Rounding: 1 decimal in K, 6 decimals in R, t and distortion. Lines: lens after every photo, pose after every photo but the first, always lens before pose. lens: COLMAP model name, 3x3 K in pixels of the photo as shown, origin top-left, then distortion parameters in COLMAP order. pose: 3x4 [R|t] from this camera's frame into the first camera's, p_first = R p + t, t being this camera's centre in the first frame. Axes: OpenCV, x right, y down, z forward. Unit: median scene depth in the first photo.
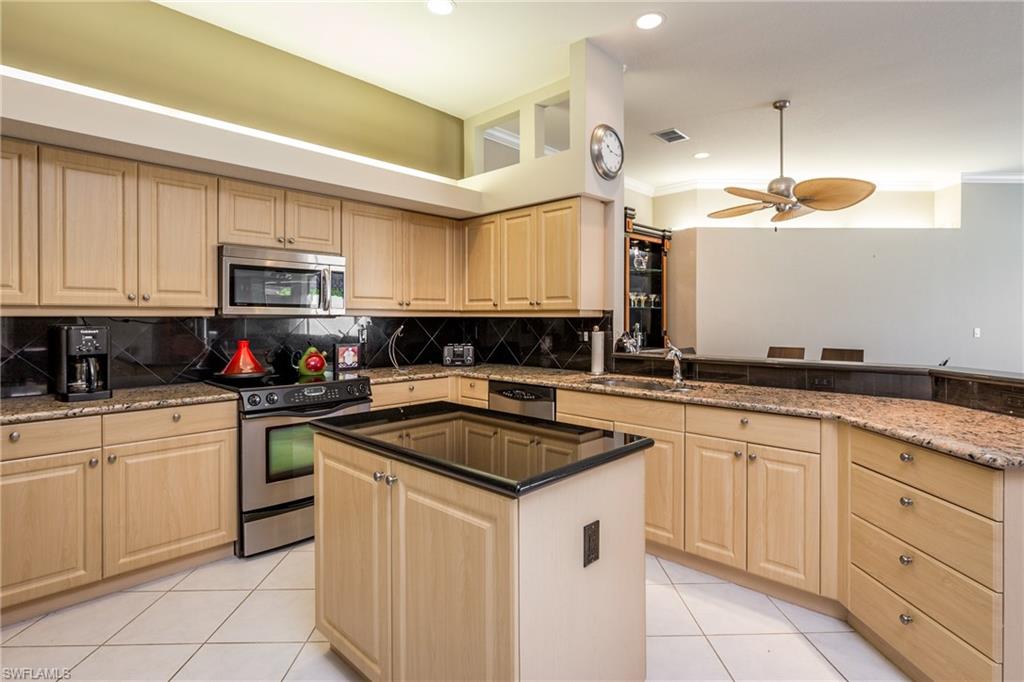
lens RADIAL K [[505.0, 0, 509.3], [0, 505.0, 330.3], [0, 0, 1]] dist [-0.004668, -0.001582]
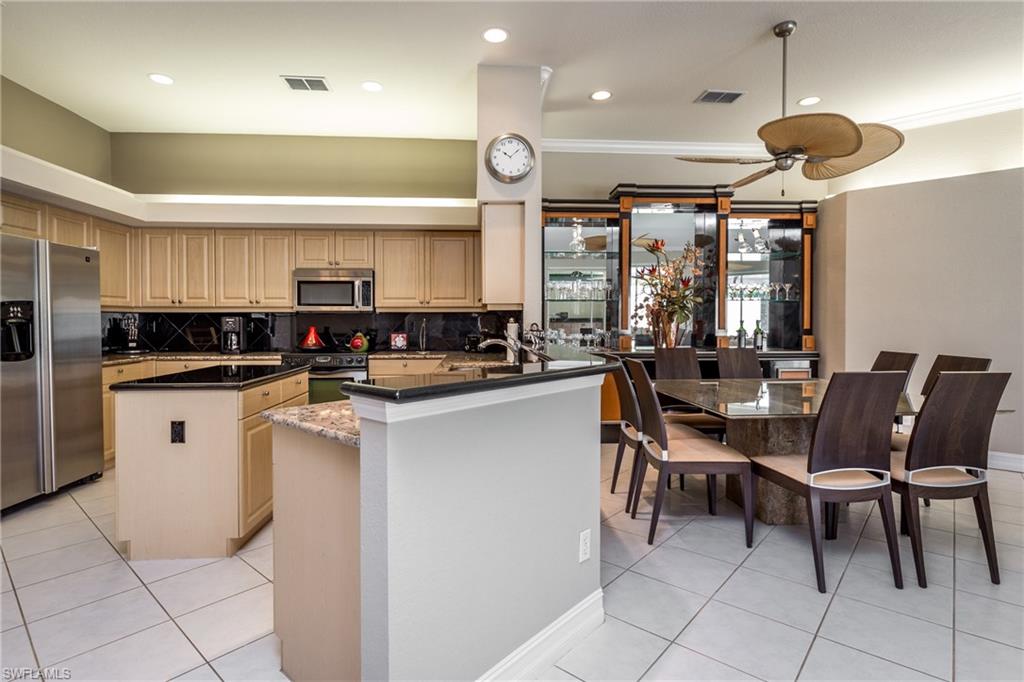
lens RADIAL K [[505.0, 0, 505.4], [0, 505.0, 332.4], [0, 0, 1]] dist [-0.004668, -0.001582]
pose [[0.736211, 0.017351, -0.676530, 0.907095], [-0.015827, 0.999839, 0.008421, 0.012854], [0.676567, 0.004508, 0.736367, 0.188534]]
